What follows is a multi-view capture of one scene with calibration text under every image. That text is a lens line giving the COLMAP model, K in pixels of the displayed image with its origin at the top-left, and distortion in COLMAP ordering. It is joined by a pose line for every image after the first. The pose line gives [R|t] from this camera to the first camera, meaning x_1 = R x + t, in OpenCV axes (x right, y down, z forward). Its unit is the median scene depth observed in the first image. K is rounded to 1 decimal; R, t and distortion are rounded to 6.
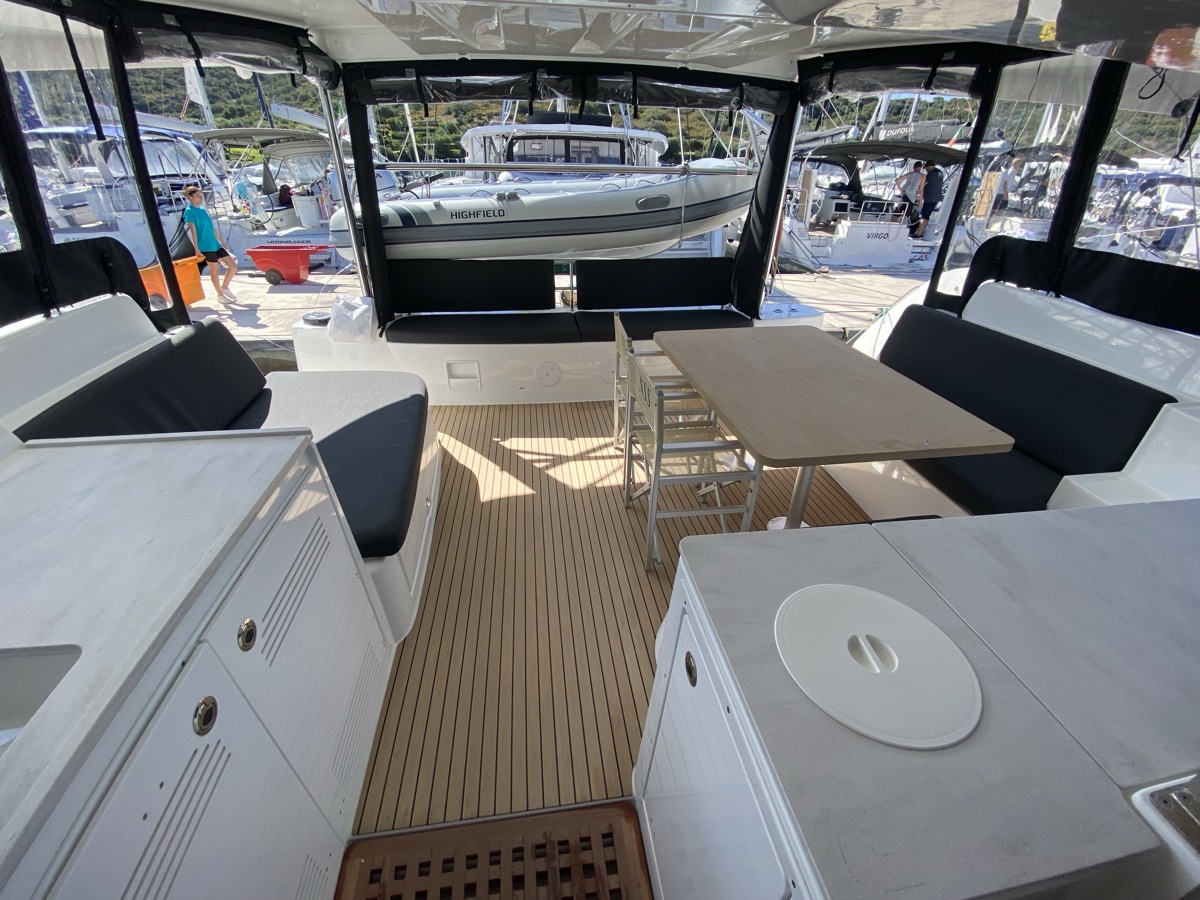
lens RADIAL K [[486.1, 0, 600.0], [0, 486.1, 455.9], [0, 0, 1]] dist [0.004650, -0.012461]
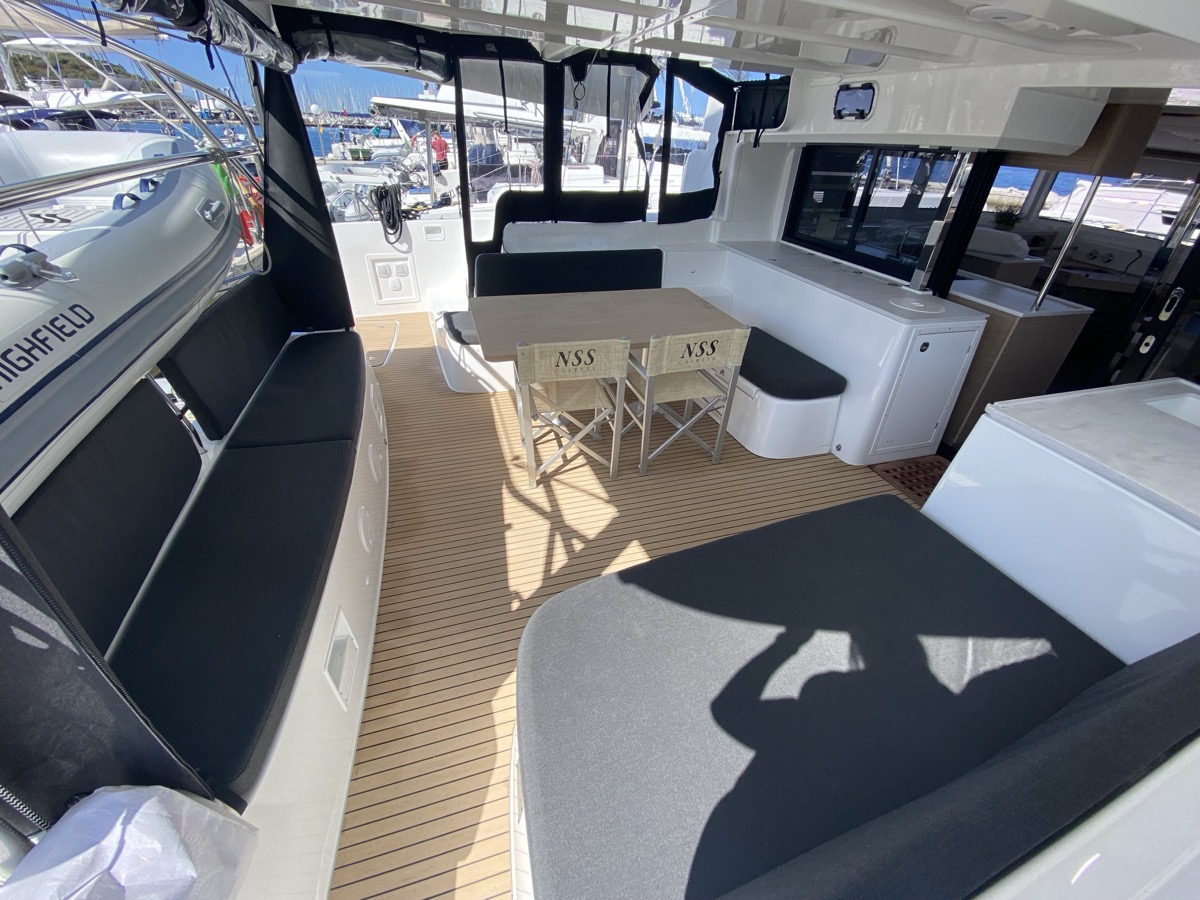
lens RADIAL K [[486.1, 0, 596.9], [0, 486.1, 452.7], [0, 0, 1]] dist [0.004650, -0.012461]
pose [[-0.165391, -0.533010, 0.829787, -0.668488], [0.484316, 0.689038, 0.539133, -0.465166], [-0.859118, 0.491047, 0.144184, 0.775821]]
